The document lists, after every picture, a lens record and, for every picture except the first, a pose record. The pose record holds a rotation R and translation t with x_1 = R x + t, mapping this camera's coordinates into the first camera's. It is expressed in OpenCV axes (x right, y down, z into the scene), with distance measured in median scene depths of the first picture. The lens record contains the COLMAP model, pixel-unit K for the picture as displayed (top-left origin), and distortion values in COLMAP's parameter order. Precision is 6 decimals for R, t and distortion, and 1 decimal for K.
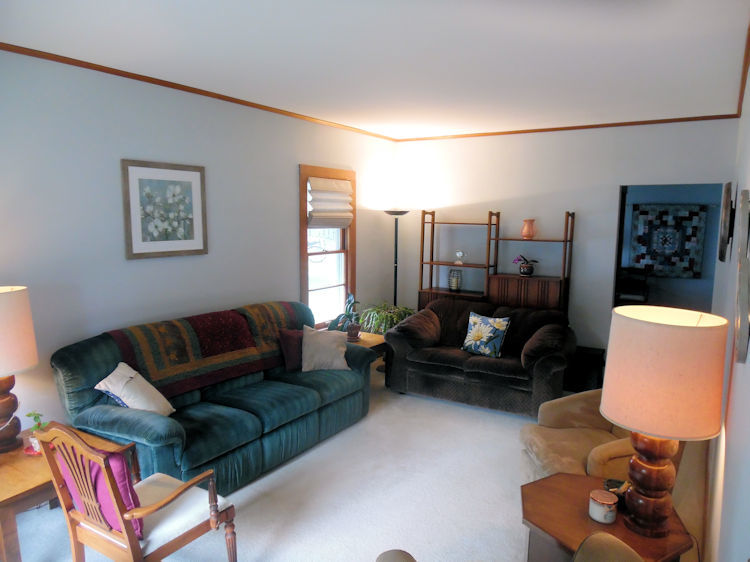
lens RADIAL K [[530.1, 0, 373.1], [0, 530.1, 279.4], [0, 0, 1]] dist [0.002465, -0.004207]
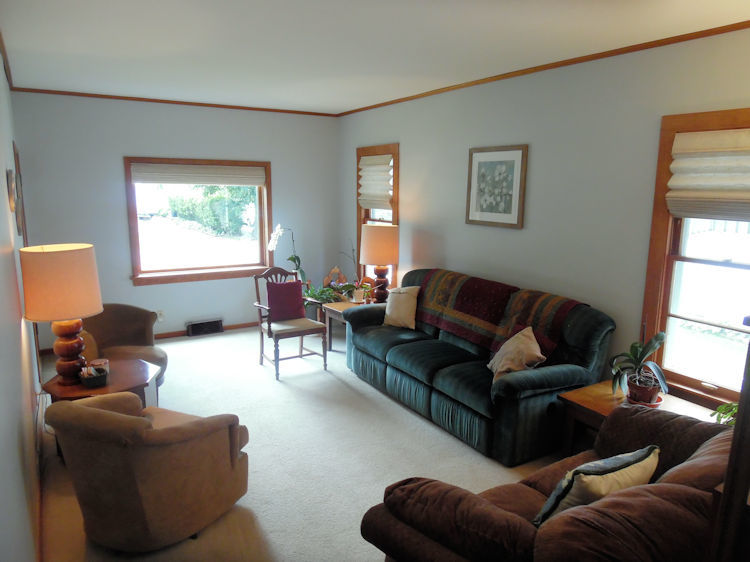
lens RADIAL K [[530.1, 0, 373.1], [0, 530.1, 279.4], [0, 0, 1]] dist [0.002465, -0.004207]
pose [[-0.428090, 0.141189, -0.892639, 0.626924], [-0.131953, 0.967371, 0.216291, -0.116711], [0.894051, 0.210378, -0.395492, 0.982433]]
